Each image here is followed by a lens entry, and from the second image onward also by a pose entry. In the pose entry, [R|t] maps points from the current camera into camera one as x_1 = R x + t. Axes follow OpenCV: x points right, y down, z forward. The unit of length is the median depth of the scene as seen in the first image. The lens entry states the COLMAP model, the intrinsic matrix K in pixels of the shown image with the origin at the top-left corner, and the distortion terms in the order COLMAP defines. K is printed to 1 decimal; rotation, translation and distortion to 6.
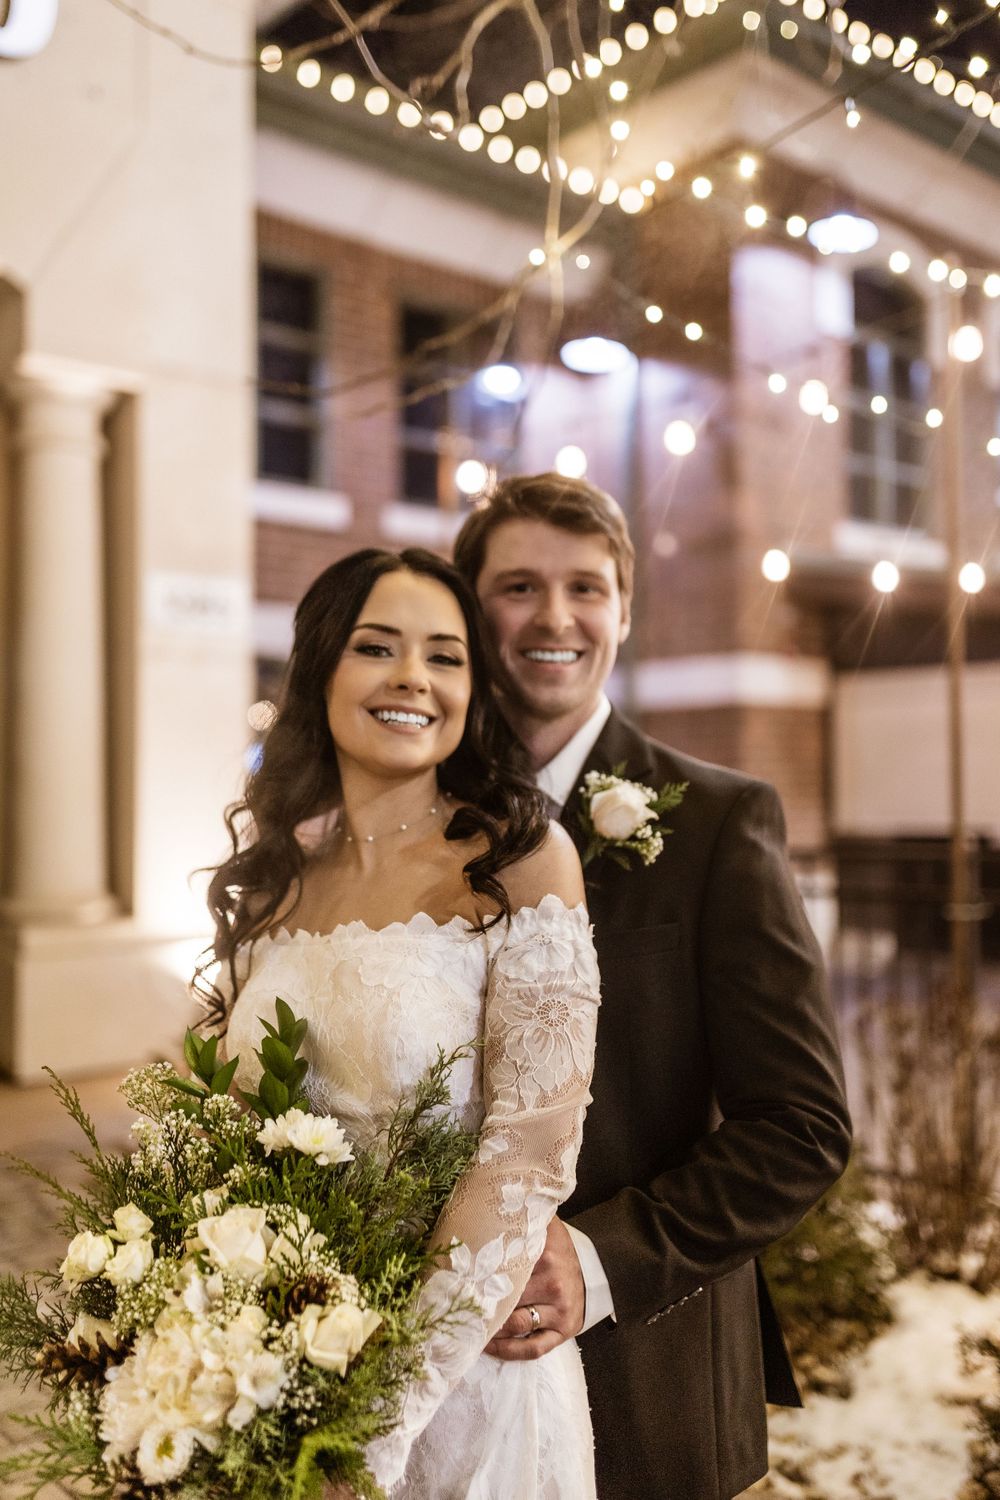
lens RADIAL K [[1439.3, 0, 473.7], [0, 1439.3, 783.8], [0, 0, 1]] dist [0.021205, -0.023238]
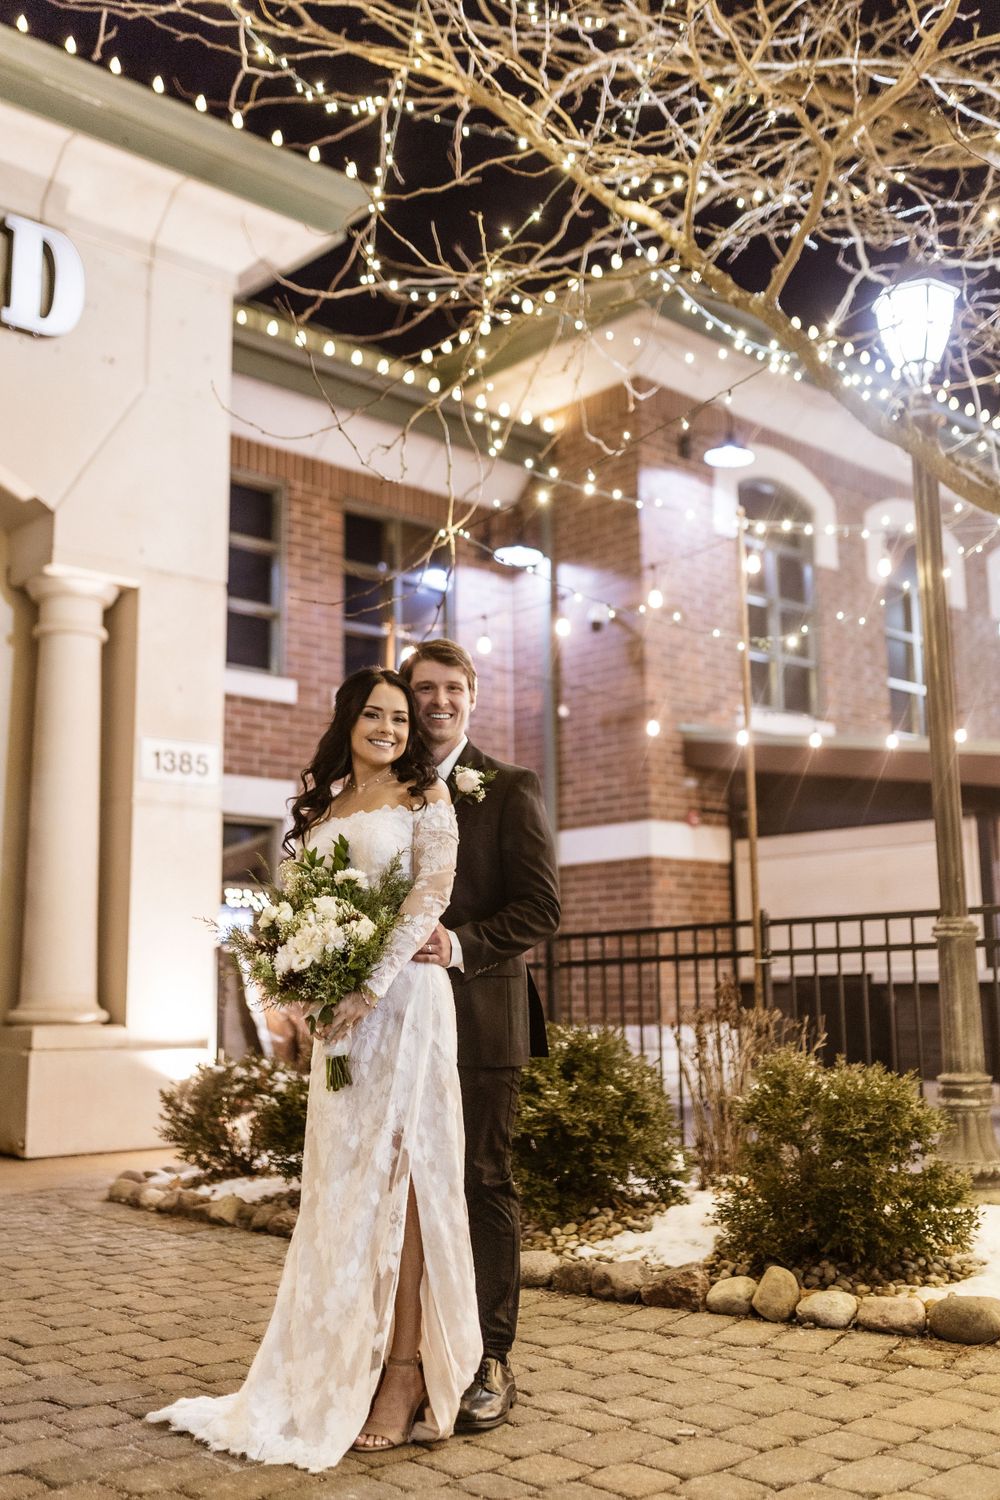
lens RADIAL K [[1502.9, 0, 481.7], [0, 1502.9, 756.5], [0, 0, 1]] dist [0.018932, -0.022062]
pose [[0.998964, 0.002657, 0.045438, 0.000664], [0.004122, 0.988912, -0.148448, 0.059606], [-0.045328, 0.148481, 0.987876, -0.259323]]
